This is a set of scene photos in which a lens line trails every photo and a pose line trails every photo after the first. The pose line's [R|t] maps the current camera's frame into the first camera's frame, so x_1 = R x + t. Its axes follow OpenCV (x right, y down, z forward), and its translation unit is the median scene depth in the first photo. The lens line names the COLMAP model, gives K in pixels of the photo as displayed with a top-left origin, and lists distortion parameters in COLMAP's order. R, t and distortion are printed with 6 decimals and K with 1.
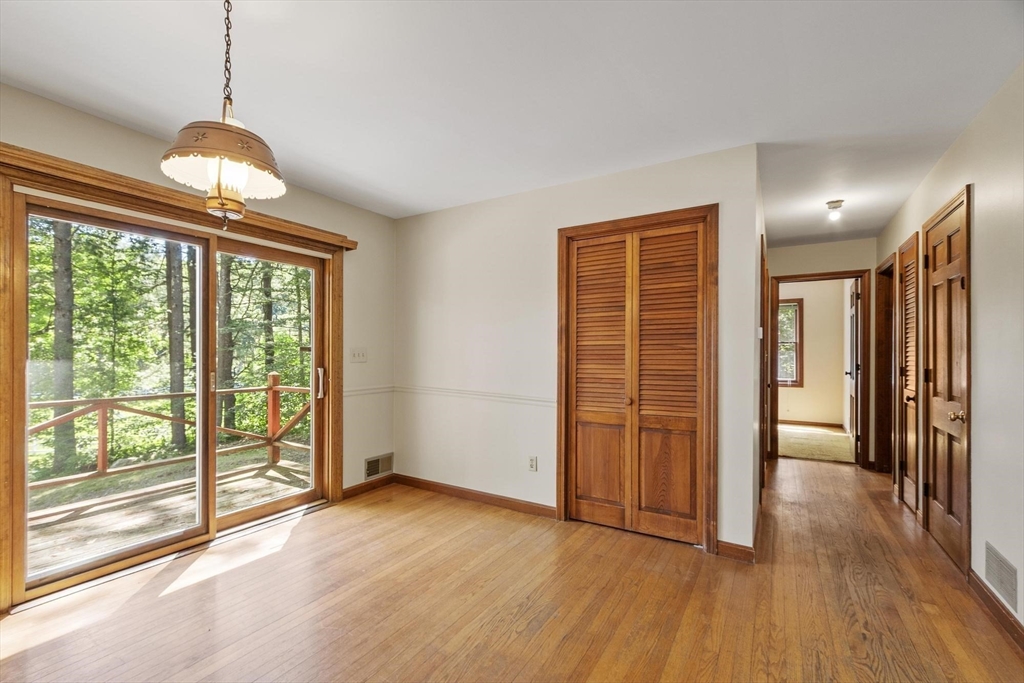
lens RADIAL K [[436.5, 0, 514.9], [0, 436.5, 345.3], [0, 0, 1]] dist [0.007781, 0.000504]
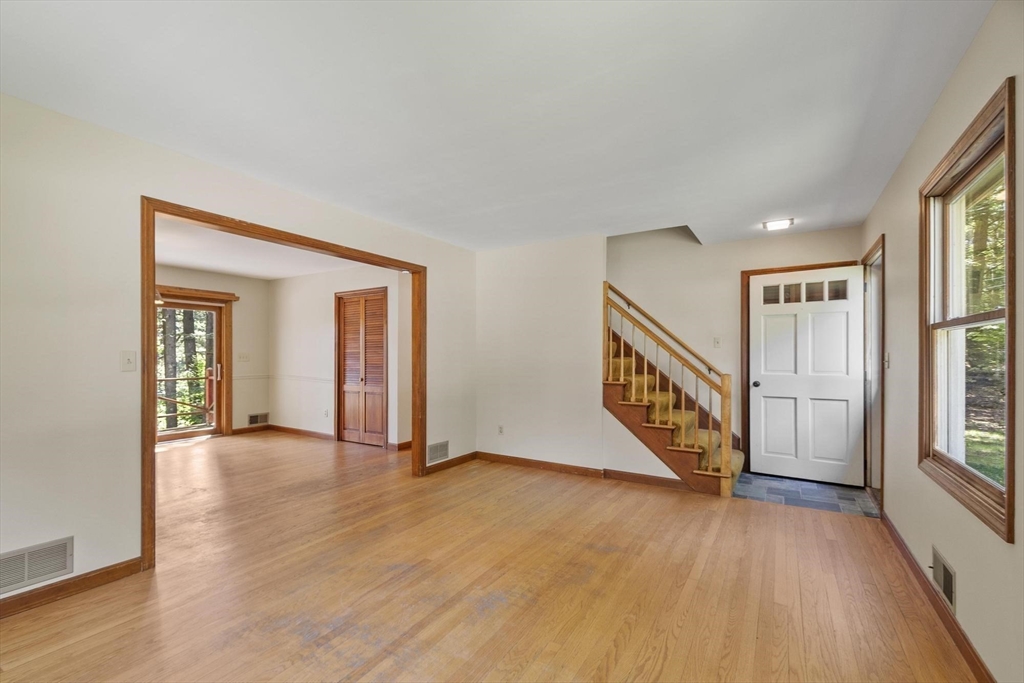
lens RADIAL K [[436.5, 0, 508.2], [0, 436.5, 344.0], [0, 0, 1]] dist [0.007781, 0.000504]
pose [[0.999839, -0.004587, -0.017339, 0.893079], [0.004512, 0.999980, -0.004378, -0.023217], [0.017359, 0.004299, 0.999840, -0.929888]]
